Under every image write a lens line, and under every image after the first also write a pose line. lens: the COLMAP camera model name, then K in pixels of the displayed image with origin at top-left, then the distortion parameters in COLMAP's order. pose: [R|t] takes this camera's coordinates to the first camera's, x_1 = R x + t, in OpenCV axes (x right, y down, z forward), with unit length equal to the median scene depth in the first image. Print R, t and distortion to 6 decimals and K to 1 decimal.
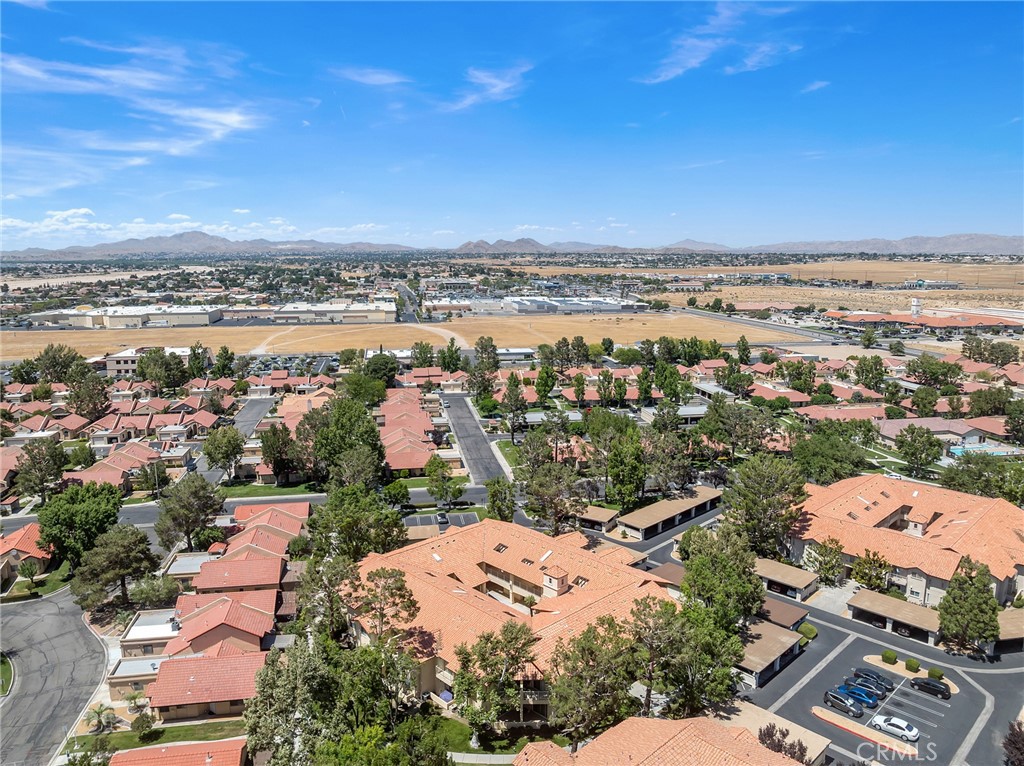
lens RADIAL K [[762.9, 0, 524.6], [0, 762.9, 386.6], [0, 0, 1]] dist [-0.037690, -0.007477]
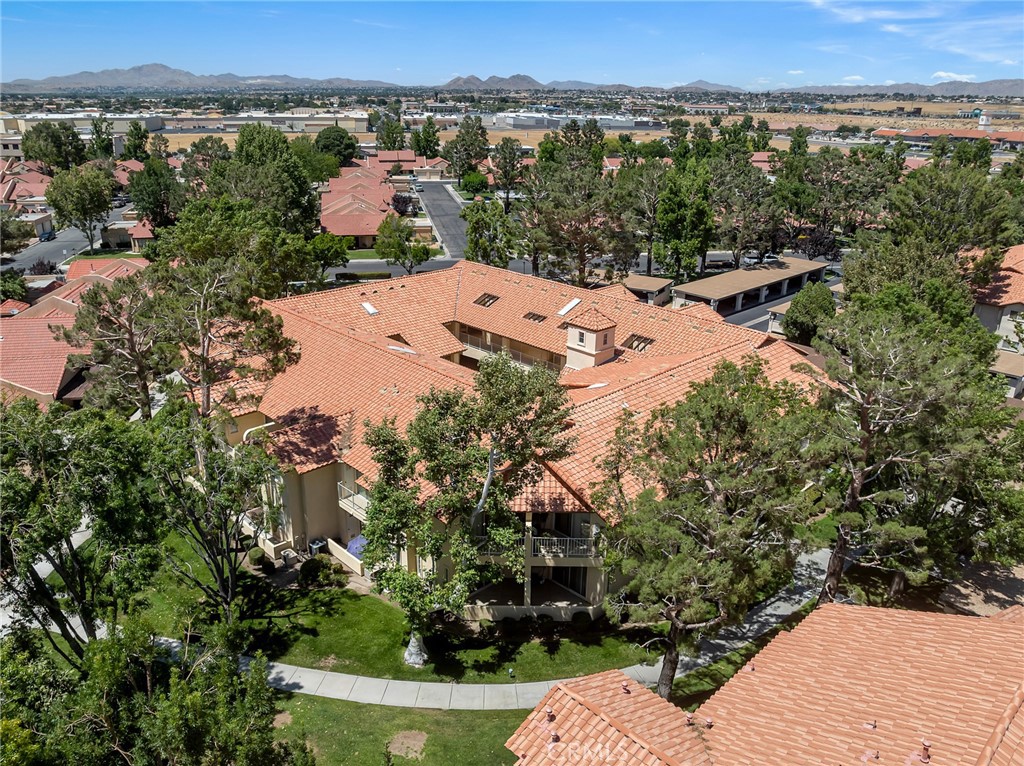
lens RADIAL K [[775.9, 0, 512.0], [0, 775.9, 383.0], [0, 0, 1]] dist [-0.035898, 0.005823]
pose [[0.999898, 0.013652, -0.004082, -0.010339], [-0.012803, 0.986518, 0.163152, 0.200183], [0.006255, -0.163083, 0.986592, 0.476601]]
